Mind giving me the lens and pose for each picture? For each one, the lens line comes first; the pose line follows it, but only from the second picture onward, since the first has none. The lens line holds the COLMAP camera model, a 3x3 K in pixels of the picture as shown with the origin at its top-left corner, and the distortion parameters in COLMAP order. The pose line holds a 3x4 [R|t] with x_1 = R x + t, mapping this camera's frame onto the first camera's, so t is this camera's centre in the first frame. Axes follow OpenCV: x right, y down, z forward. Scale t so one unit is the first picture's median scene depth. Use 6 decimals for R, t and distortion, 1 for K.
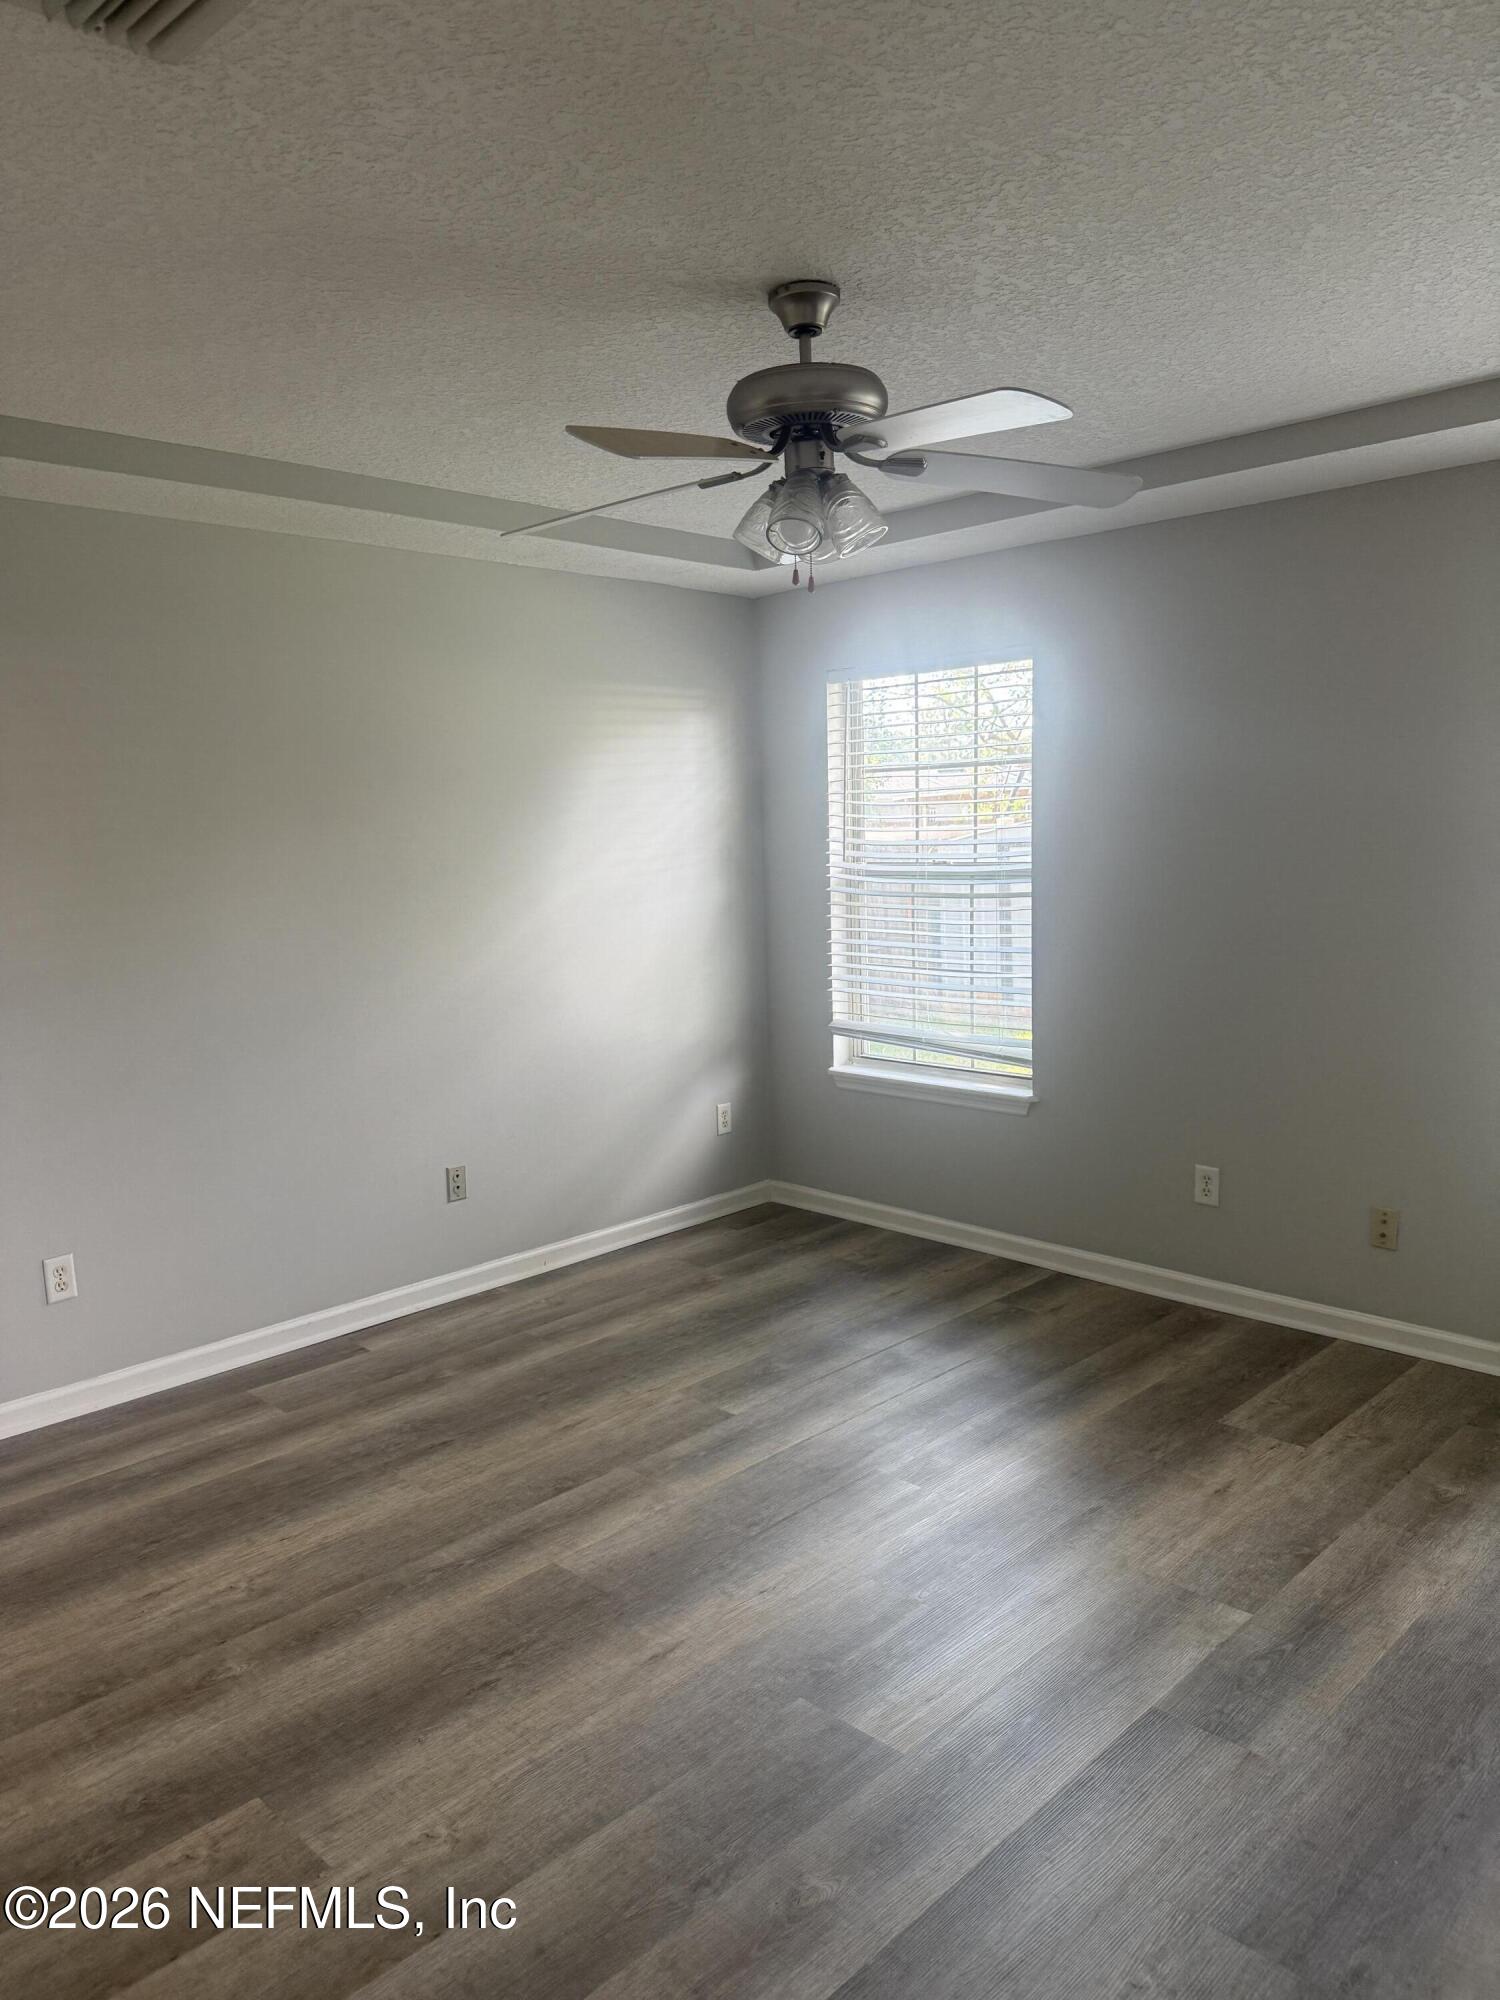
lens RADIAL K [[1411.4, 0, 750.0], [0, 1411.4, 1000.0], [0, 0, 1]] dist [0.048218, -0.002900]
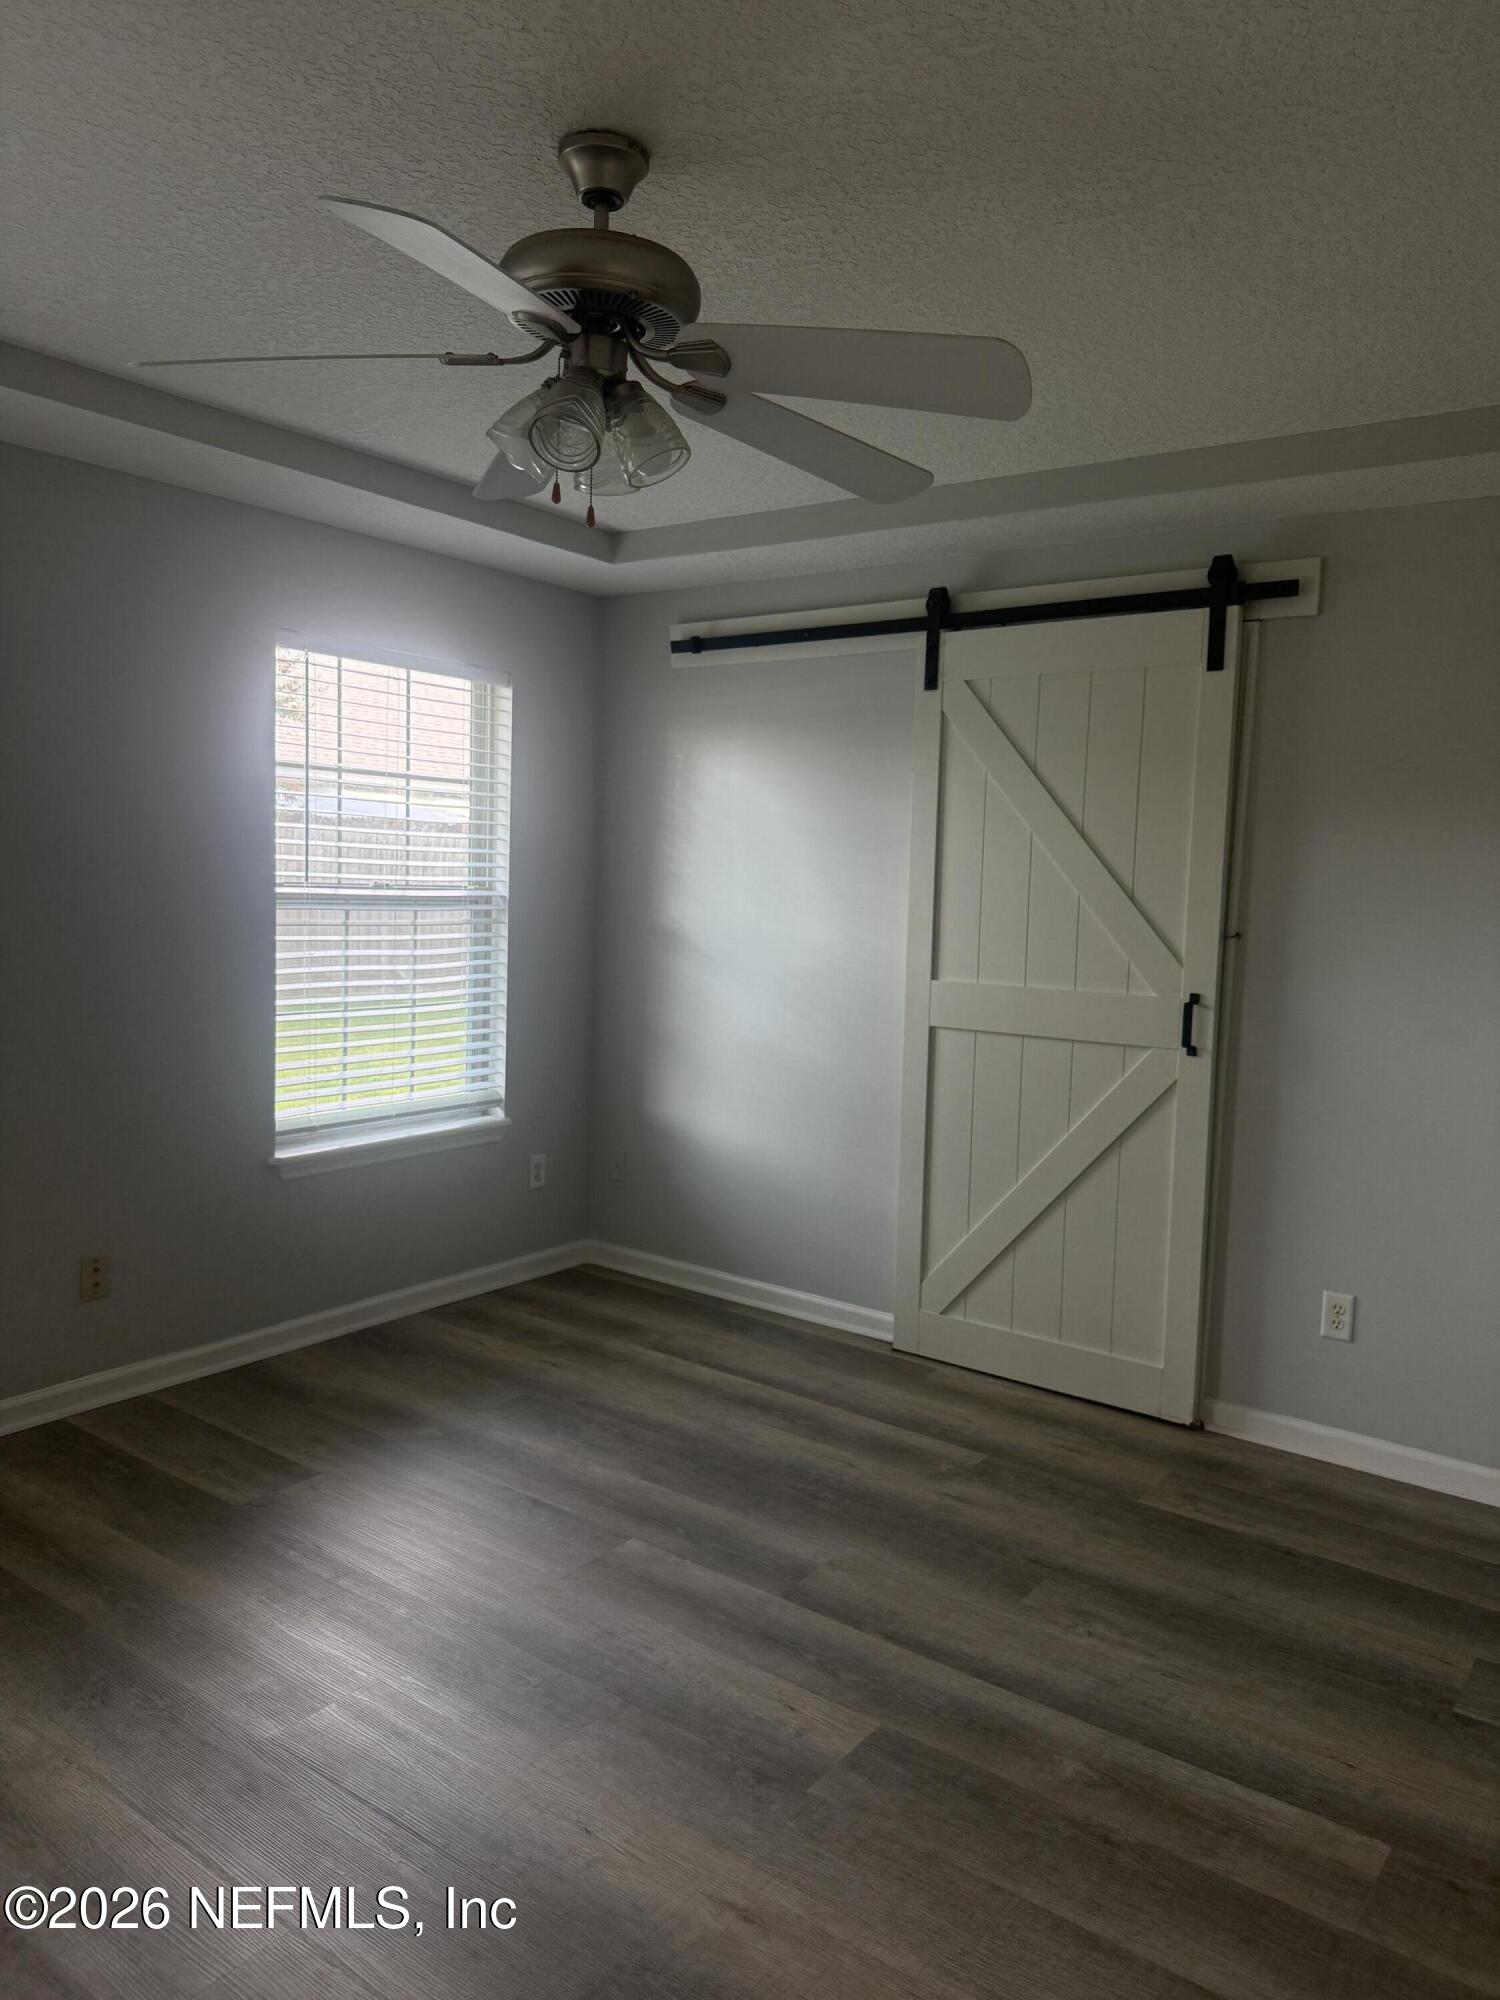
lens RADIAL K [[1430.5, 0, 750.0], [0, 1430.5, 1000.0], [0, 0, 1]] dist [0.004750, 0.000614]
pose [[-0.127781, -0.069810, 0.989343, -0.796332], [0.095675, 0.992000, 0.082355, -0.081270], [-0.987177, 0.105179, -0.120080, 1.061697]]
